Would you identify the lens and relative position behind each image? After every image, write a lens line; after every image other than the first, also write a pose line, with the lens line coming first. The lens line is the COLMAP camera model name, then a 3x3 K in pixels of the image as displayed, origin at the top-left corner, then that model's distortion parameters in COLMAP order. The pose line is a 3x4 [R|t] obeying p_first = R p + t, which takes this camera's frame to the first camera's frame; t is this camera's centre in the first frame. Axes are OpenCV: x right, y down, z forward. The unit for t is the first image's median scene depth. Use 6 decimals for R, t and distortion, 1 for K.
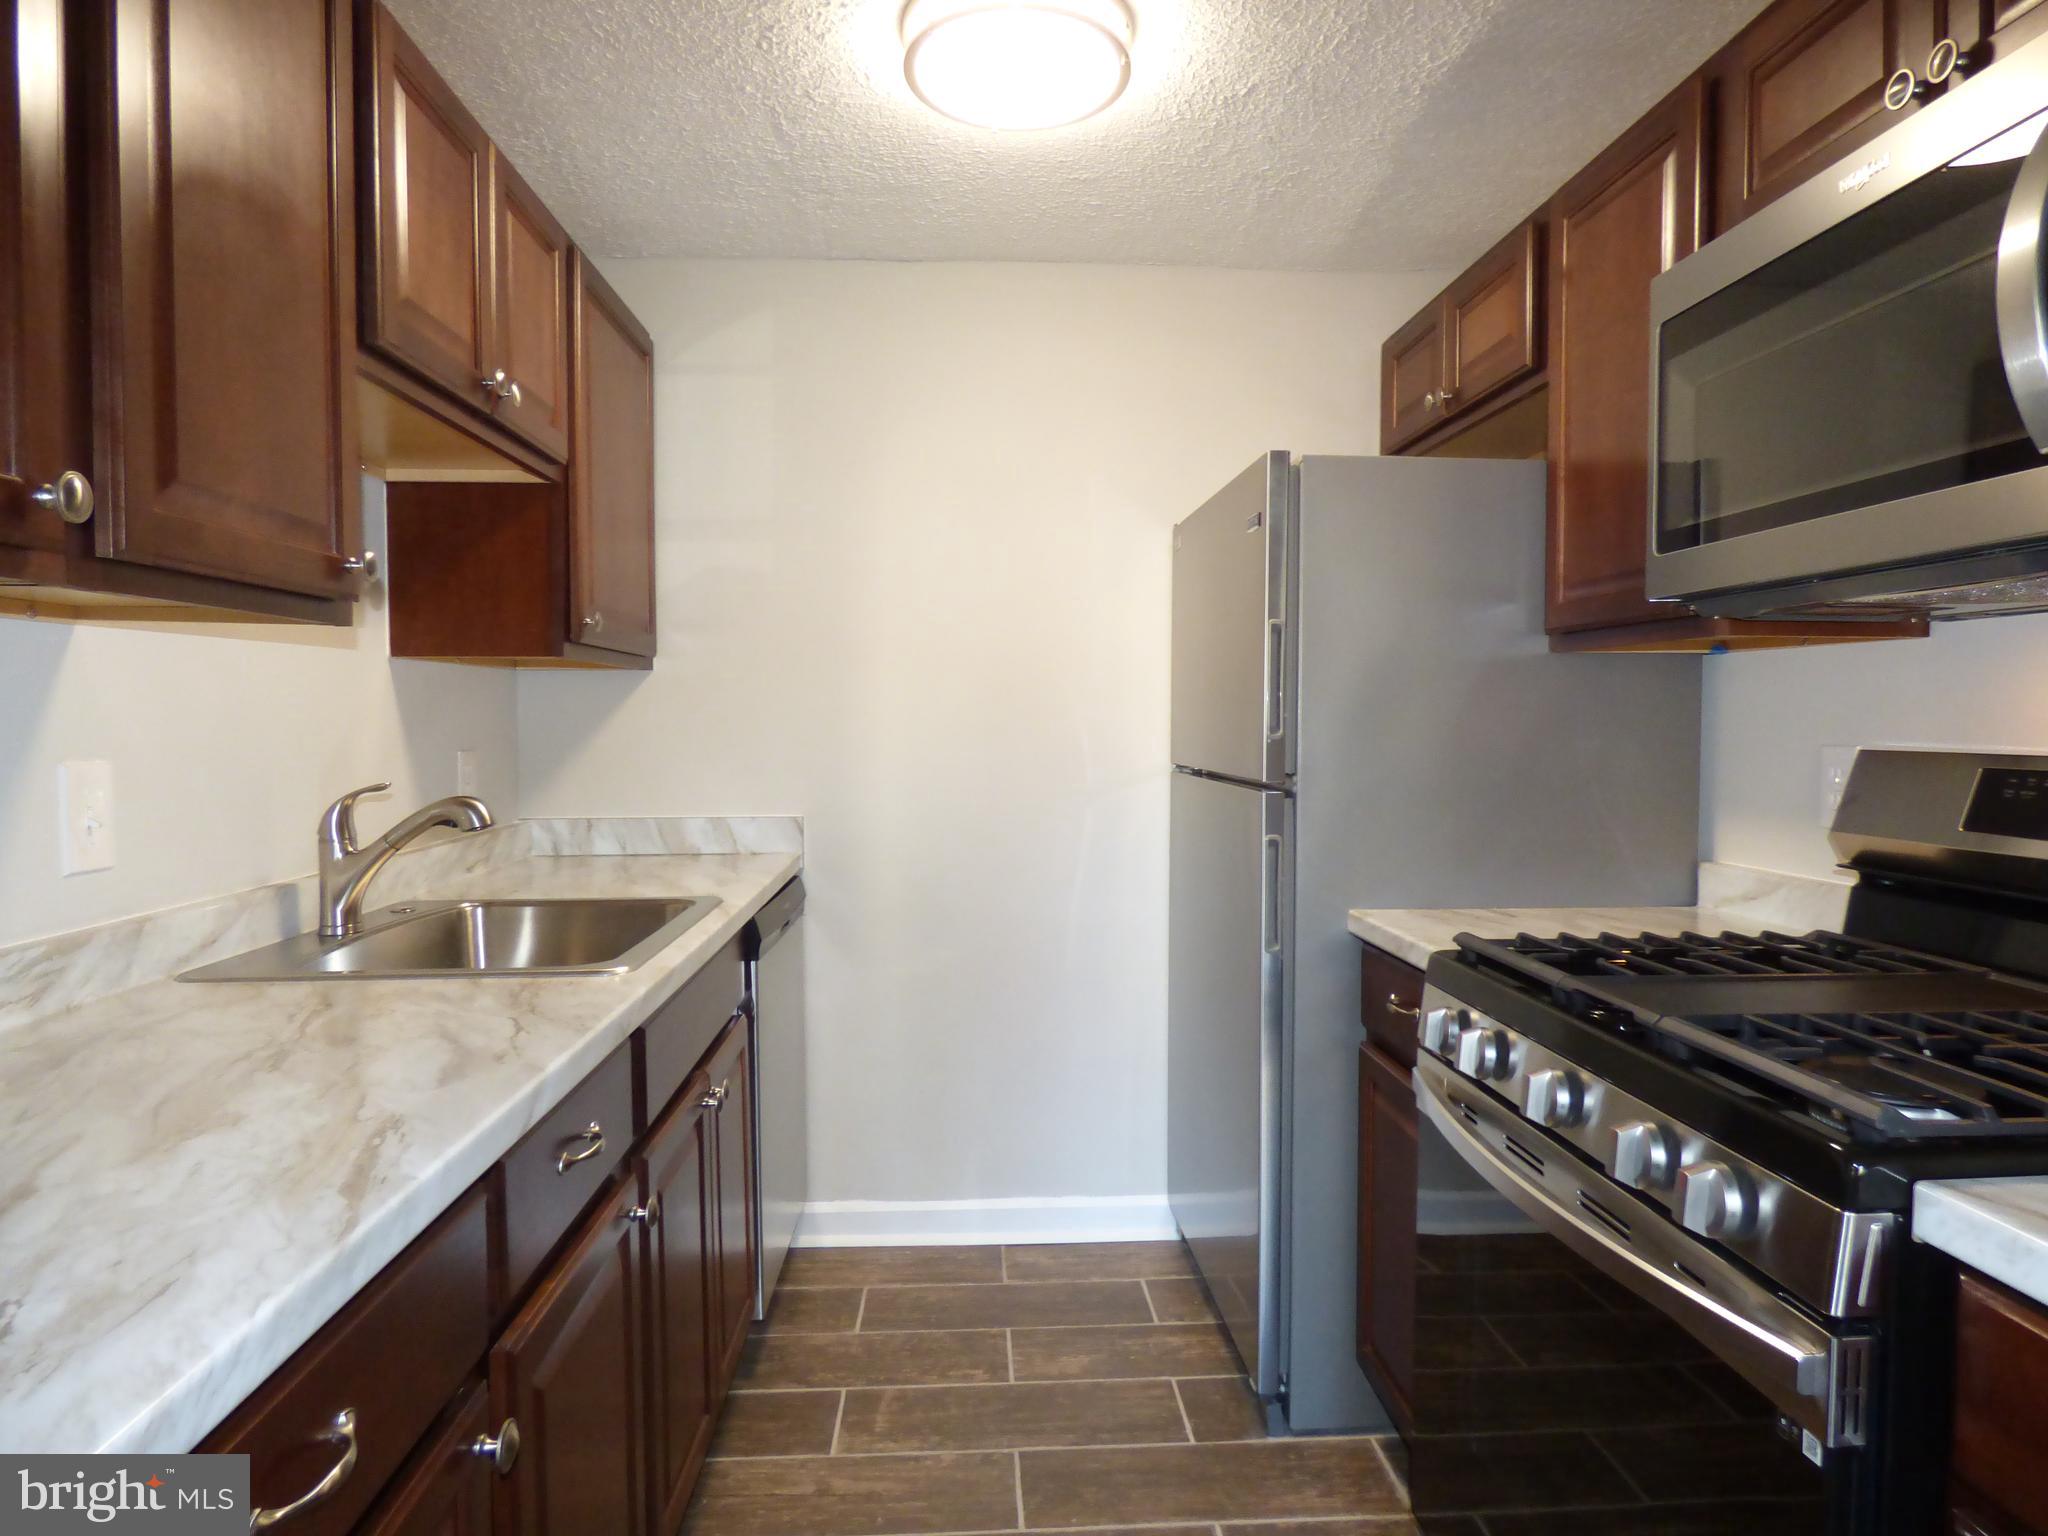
lens RADIAL K [[1230.8, 0, 1022.4], [0, 1230.8, 765.5], [0, 0, 1]] dist [-0.017086, 0.005886]
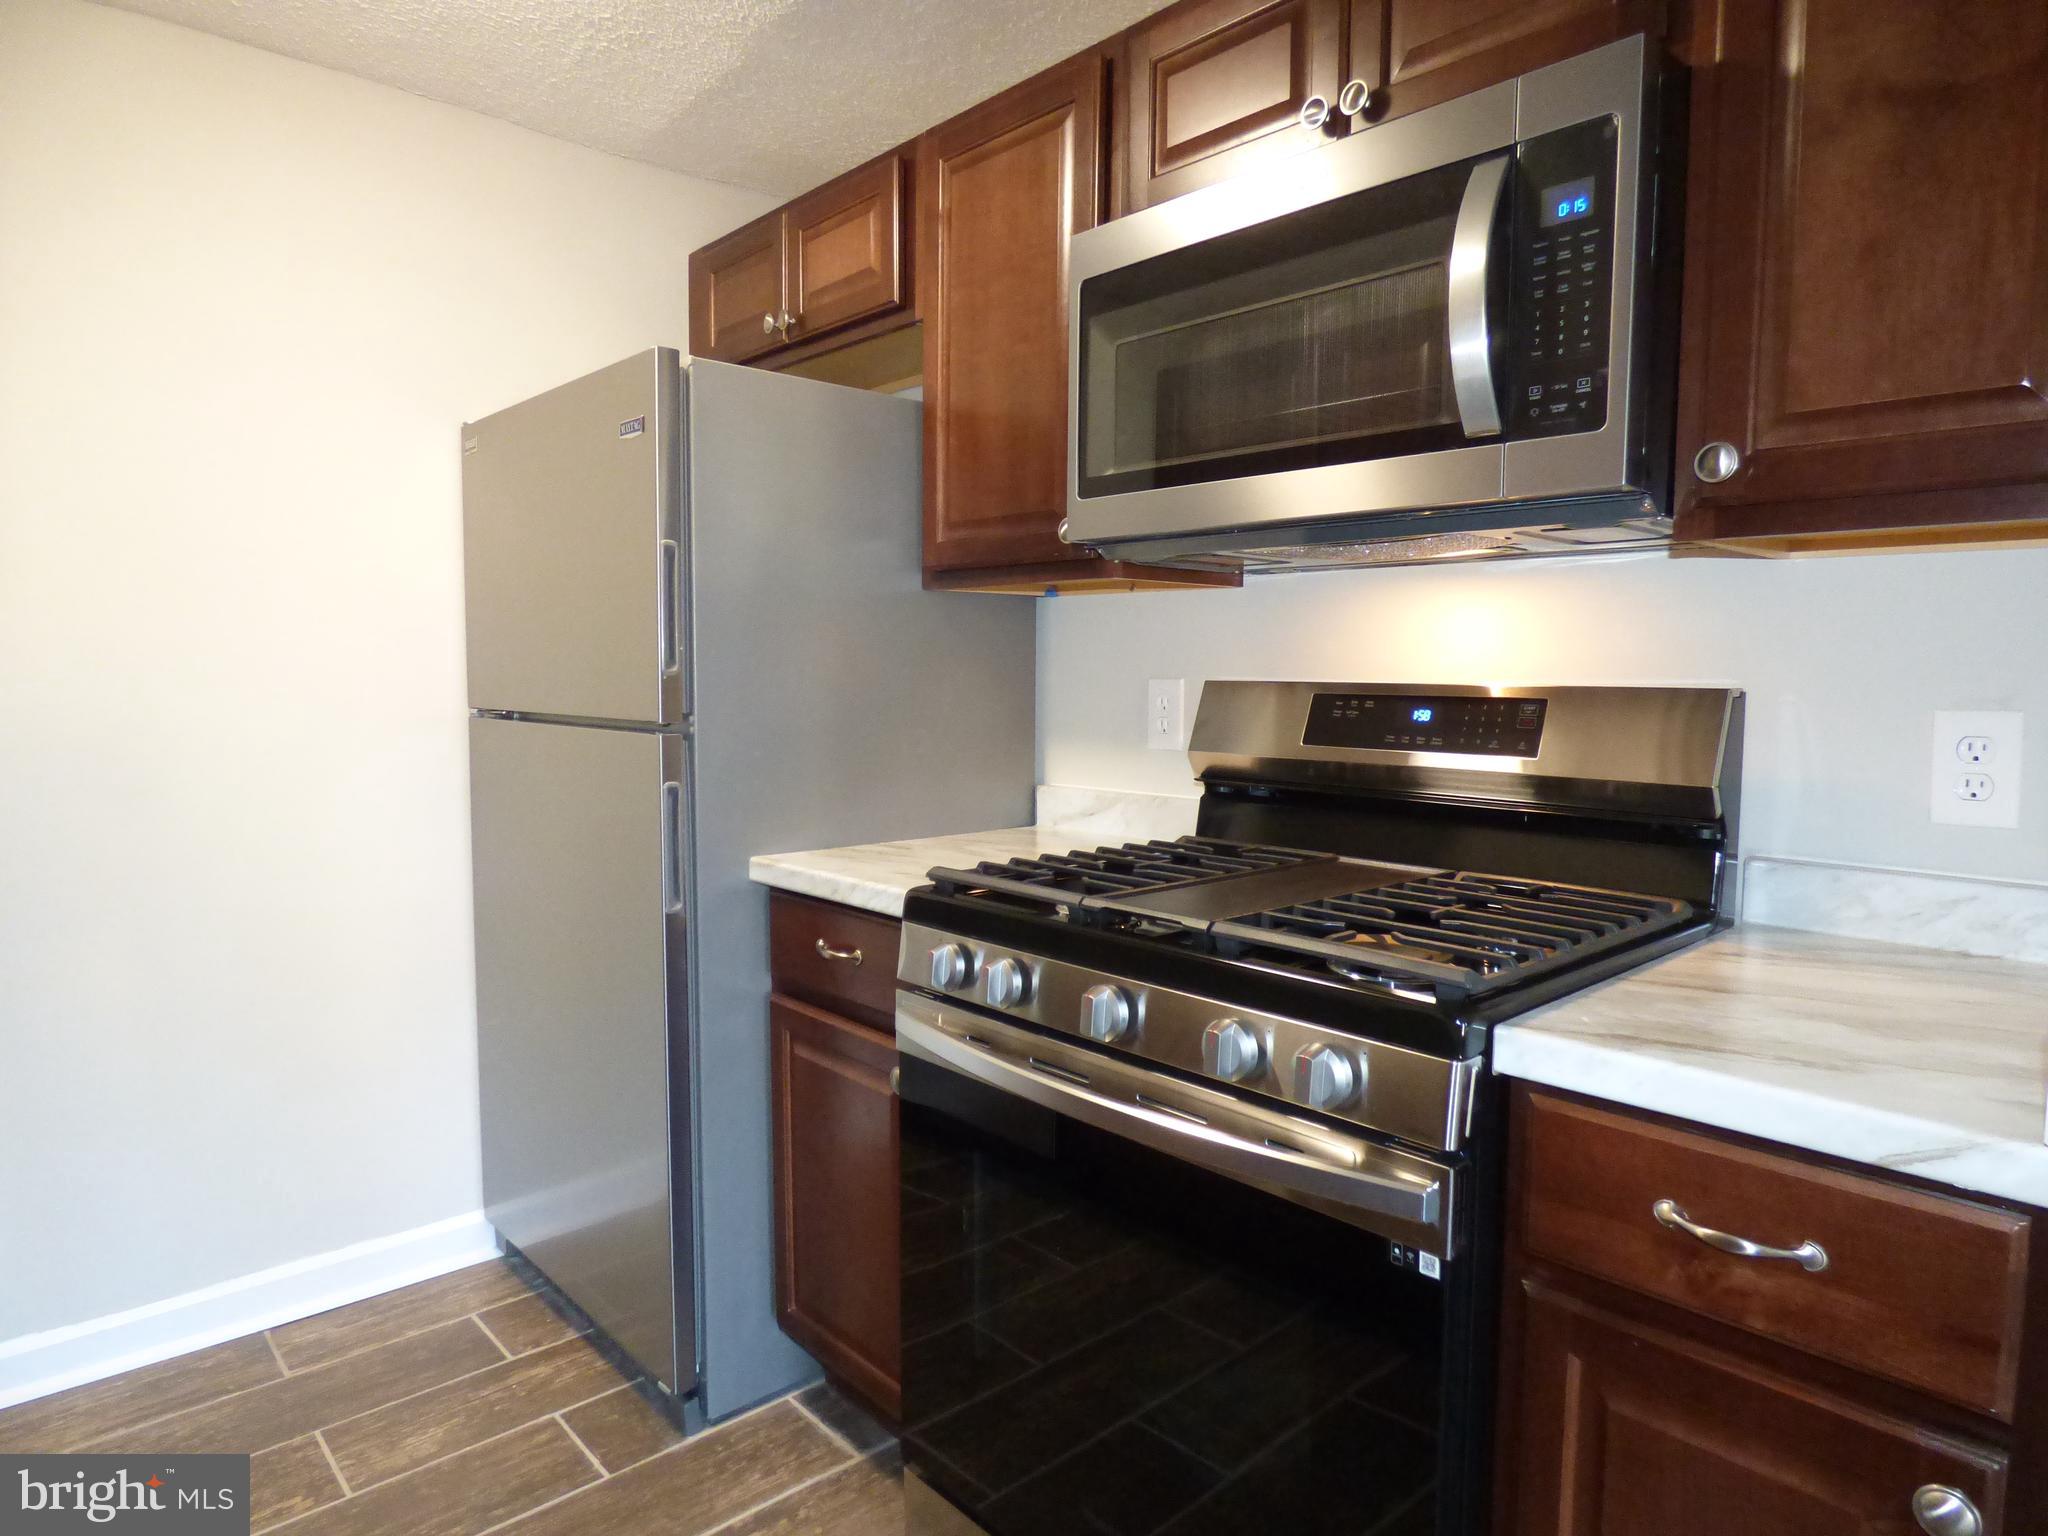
lens RADIAL K [[1230.8, 0, 1034.5], [0, 1230.8, 767.9], [0, 0, 1]] dist [-0.017086, 0.005886]
pose [[0.774057, -0.048219, 0.631277, -0.158060], [0.019644, 0.998445, 0.052177, 0.004713], [-0.632811, -0.027987, 0.773800, 0.144647]]
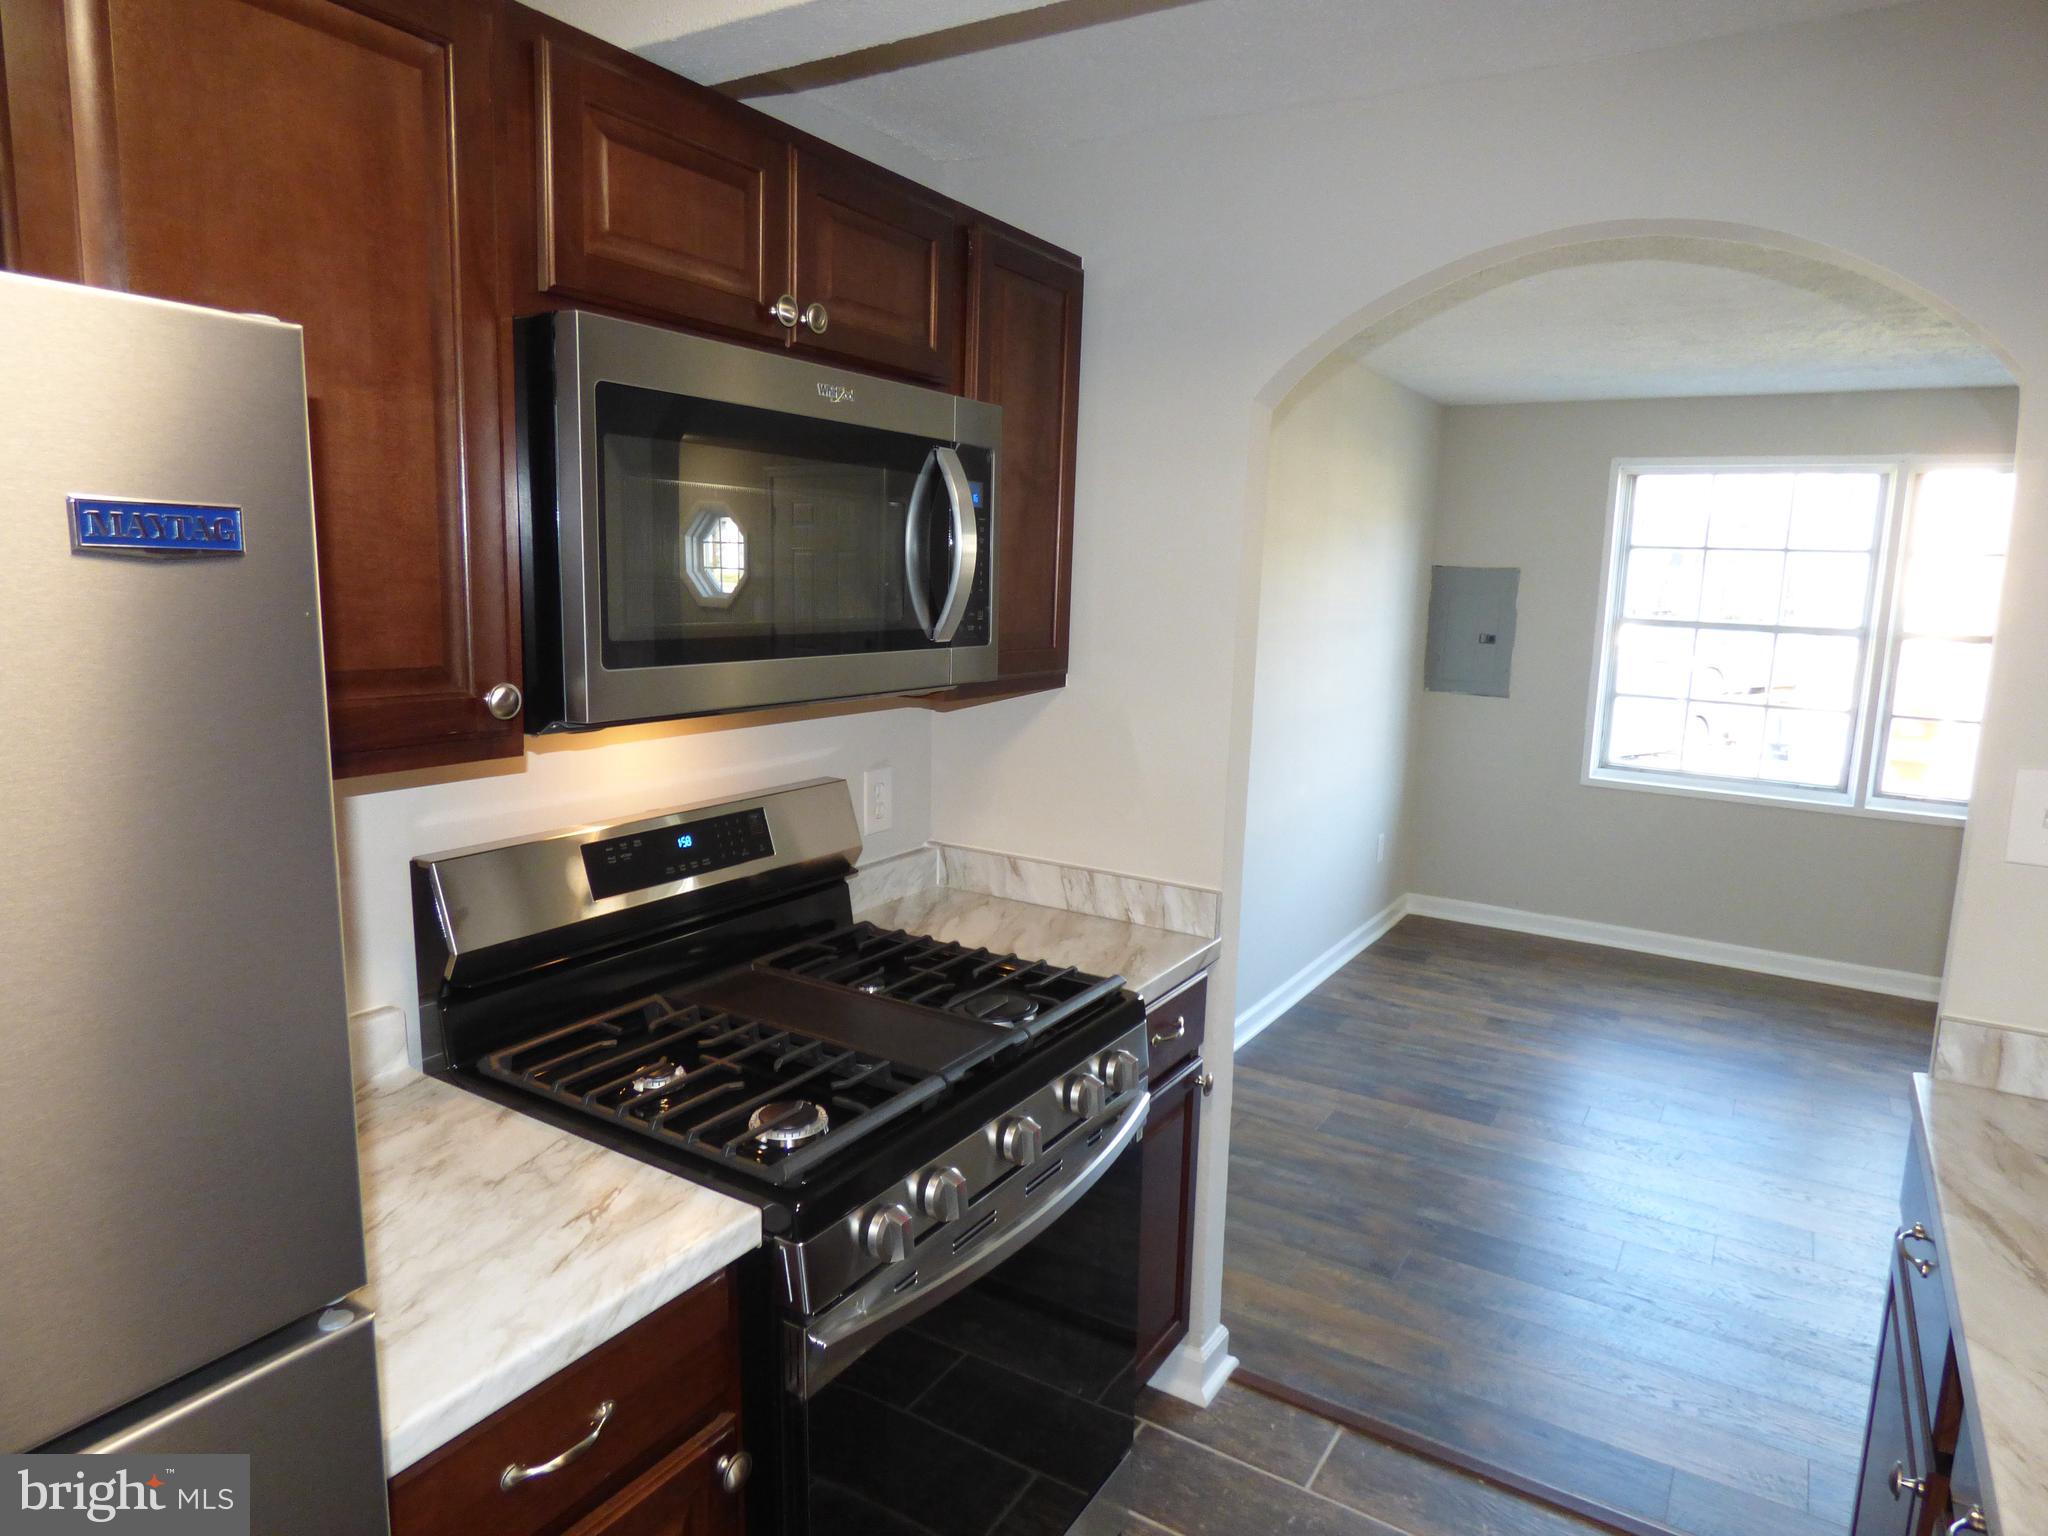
lens RADIAL K [[1230.8, 0, 1055.7], [0, 1230.8, 754.1], [0, 0, 1]] dist [-0.017086, 0.005886]
pose [[-0.828368, -0.105520, 0.550156, -0.147867], [-0.007263, 0.984039, 0.177803, -0.202406], [-0.560137, 0.143291, -0.815913, 1.165665]]
